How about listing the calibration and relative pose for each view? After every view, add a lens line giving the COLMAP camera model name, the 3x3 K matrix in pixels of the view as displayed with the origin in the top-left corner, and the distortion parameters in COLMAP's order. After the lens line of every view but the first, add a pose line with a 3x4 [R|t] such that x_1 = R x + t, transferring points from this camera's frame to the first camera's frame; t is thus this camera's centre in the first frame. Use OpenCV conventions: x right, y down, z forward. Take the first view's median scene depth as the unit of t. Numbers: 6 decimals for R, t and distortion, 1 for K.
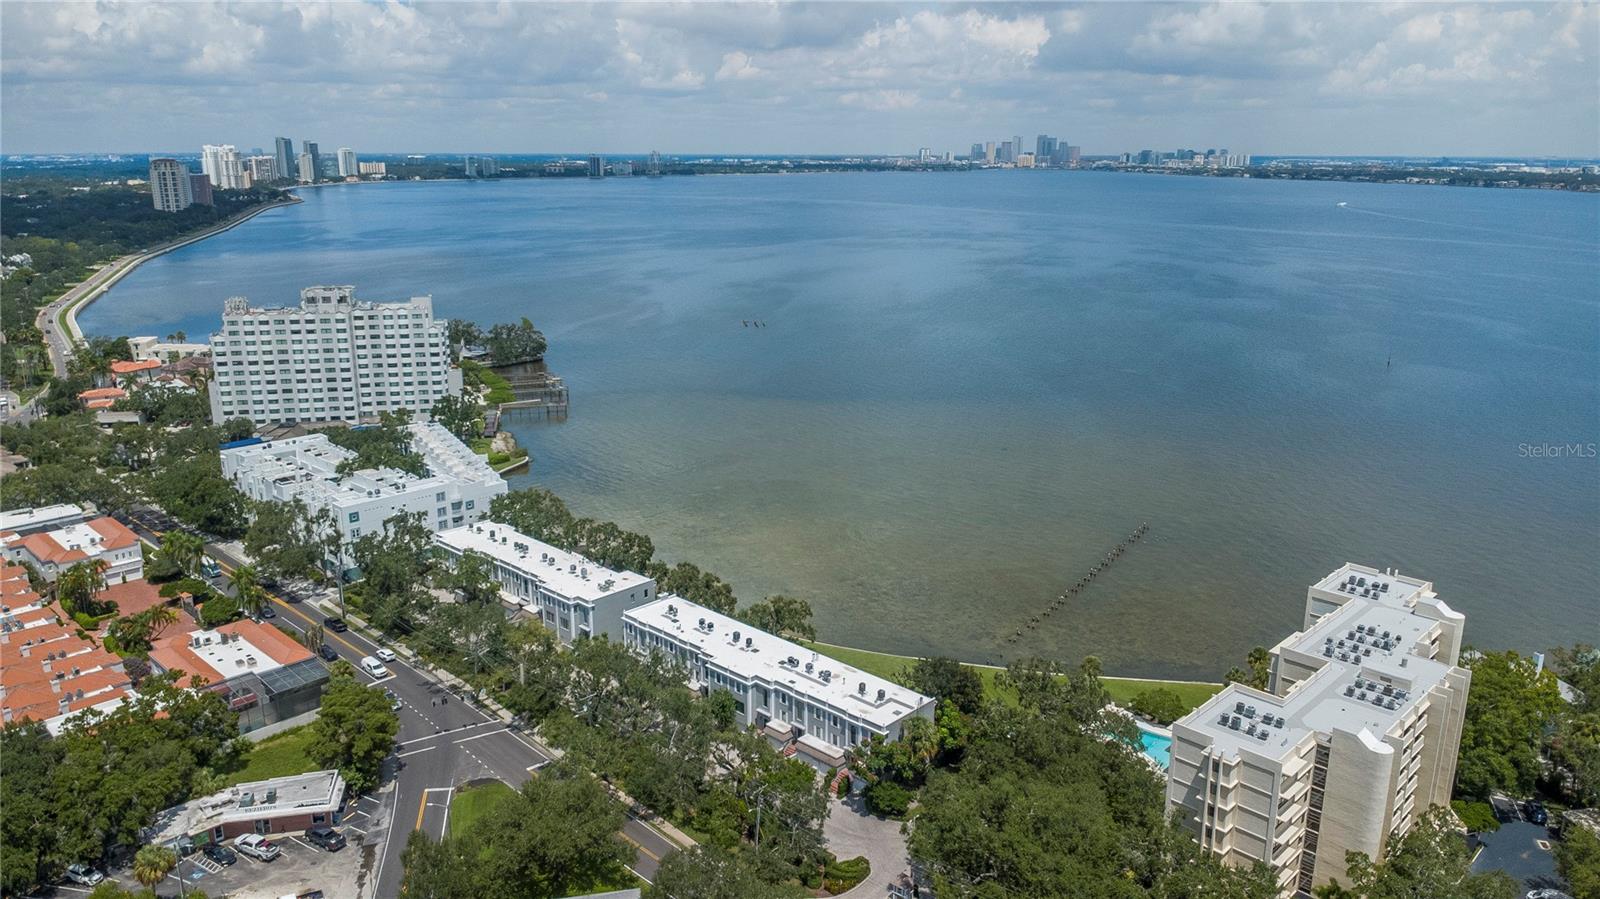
lens RADIAL K [[1118.3, 0, 796.1], [0, 1118.3, 455.6], [0, 0, 1]] dist [0.014297, -0.000800]
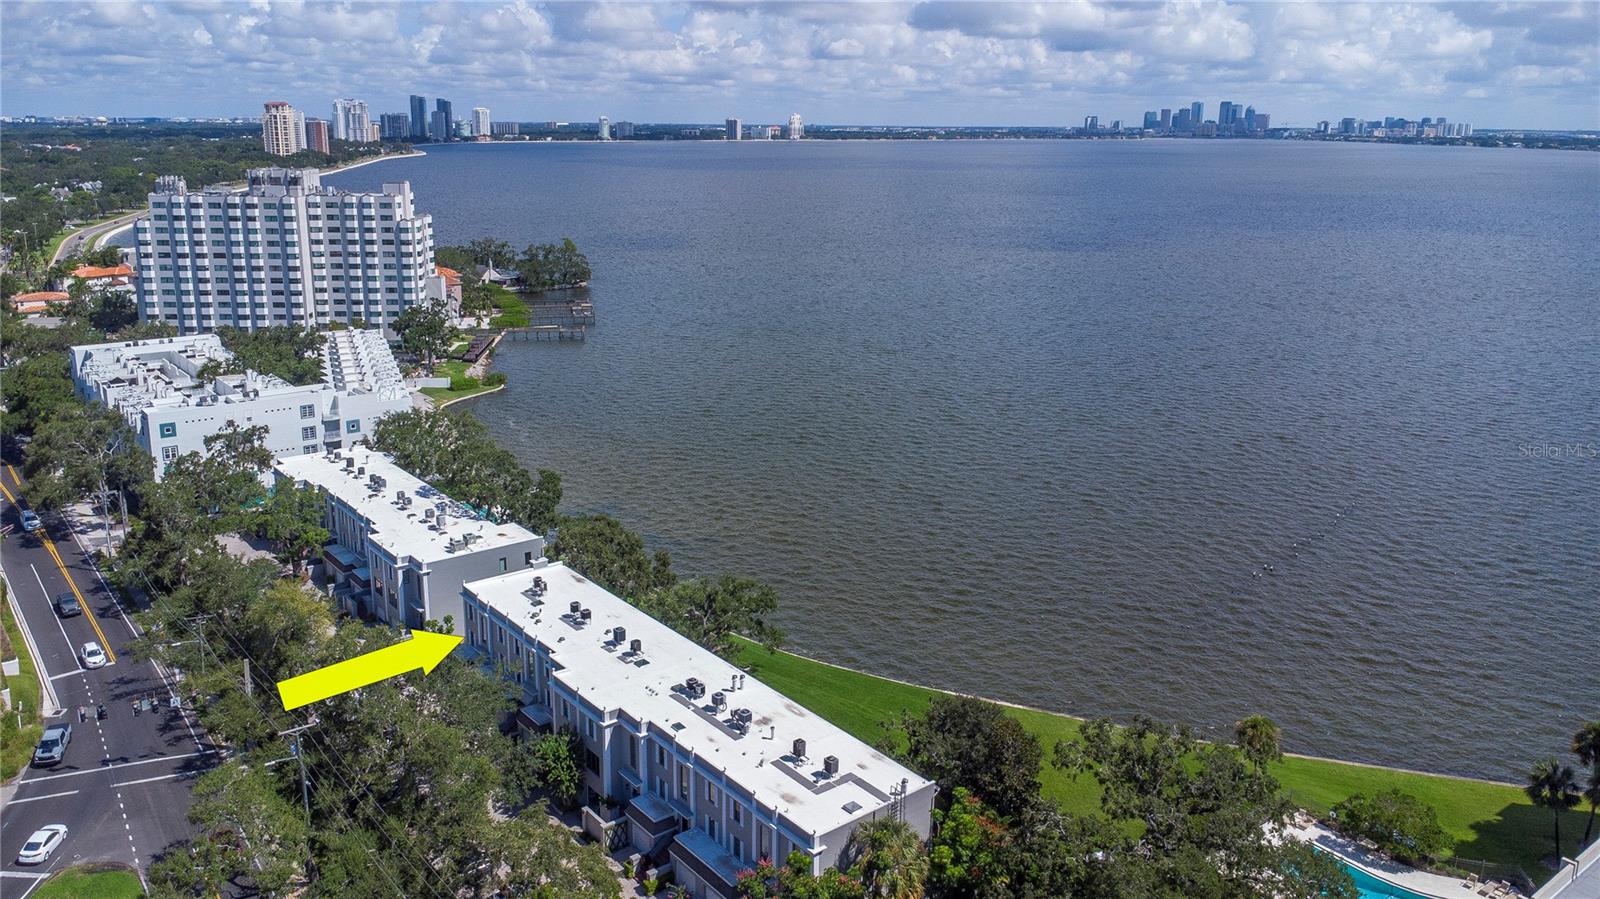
lens RADIAL K [[1170.8, 0, 794.5], [0, 1170.8, 438.0], [0, 0, 1]] dist [0.002996, 0.000059]
pose [[0.990931, 0.044612, -0.126750, 0.101652], [-0.045845, 0.998925, -0.006830, 0.056509], [0.126309, 0.012579, 0.991911, 0.388146]]
